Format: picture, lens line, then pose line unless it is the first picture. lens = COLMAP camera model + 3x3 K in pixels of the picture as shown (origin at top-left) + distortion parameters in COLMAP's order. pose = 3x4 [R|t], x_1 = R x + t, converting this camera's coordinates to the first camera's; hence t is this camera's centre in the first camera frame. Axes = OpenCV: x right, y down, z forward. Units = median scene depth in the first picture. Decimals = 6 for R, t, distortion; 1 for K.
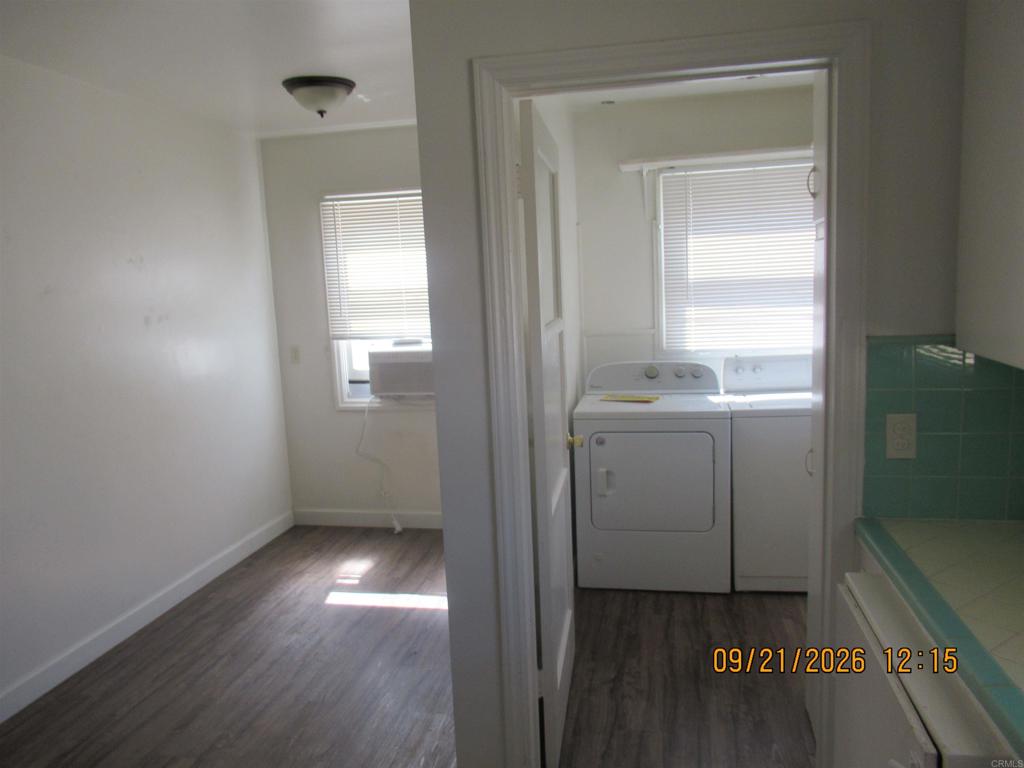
lens RADIAL K [[765.6, 0, 512.0], [0, 765.6, 386.4], [0, 0, 1]] dist [-0.002901, 0.001137]
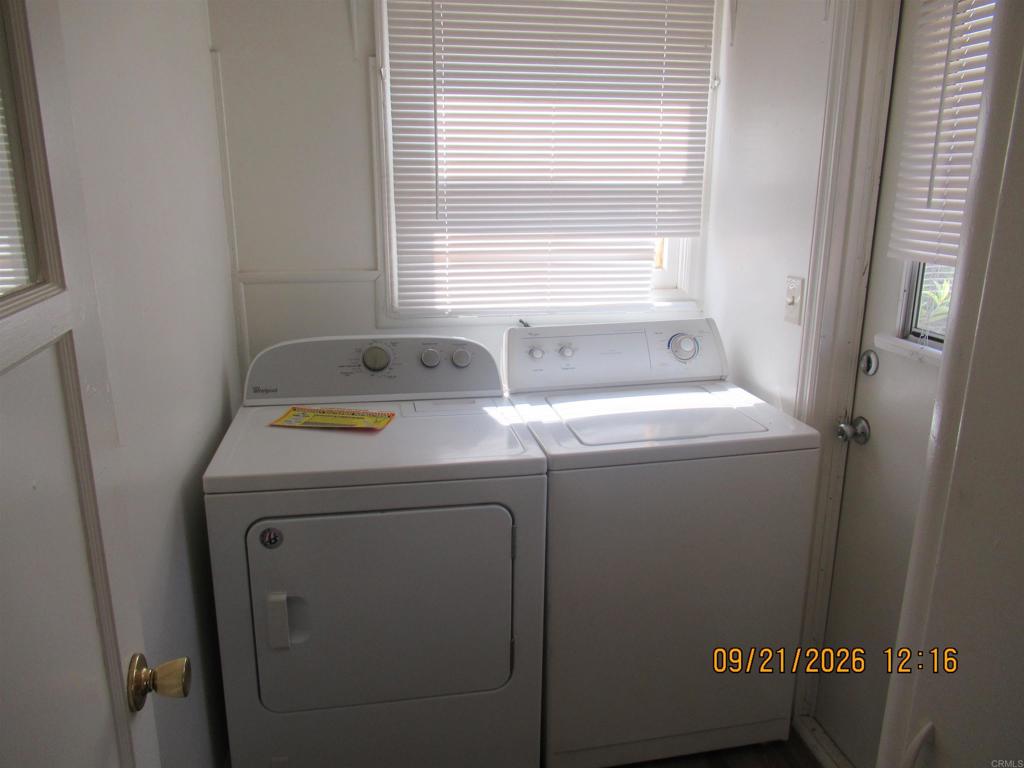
lens RADIAL K [[765.6, 0, 515.5], [0, 765.6, 384.3], [0, 0, 1]] dist [-0.002901, 0.001137]
pose [[0.926667, -0.048463, 0.372747, 0.074626], [0.007096, 0.993732, 0.111560, -0.056858], [-0.375817, -0.100733, 0.921203, 0.475353]]
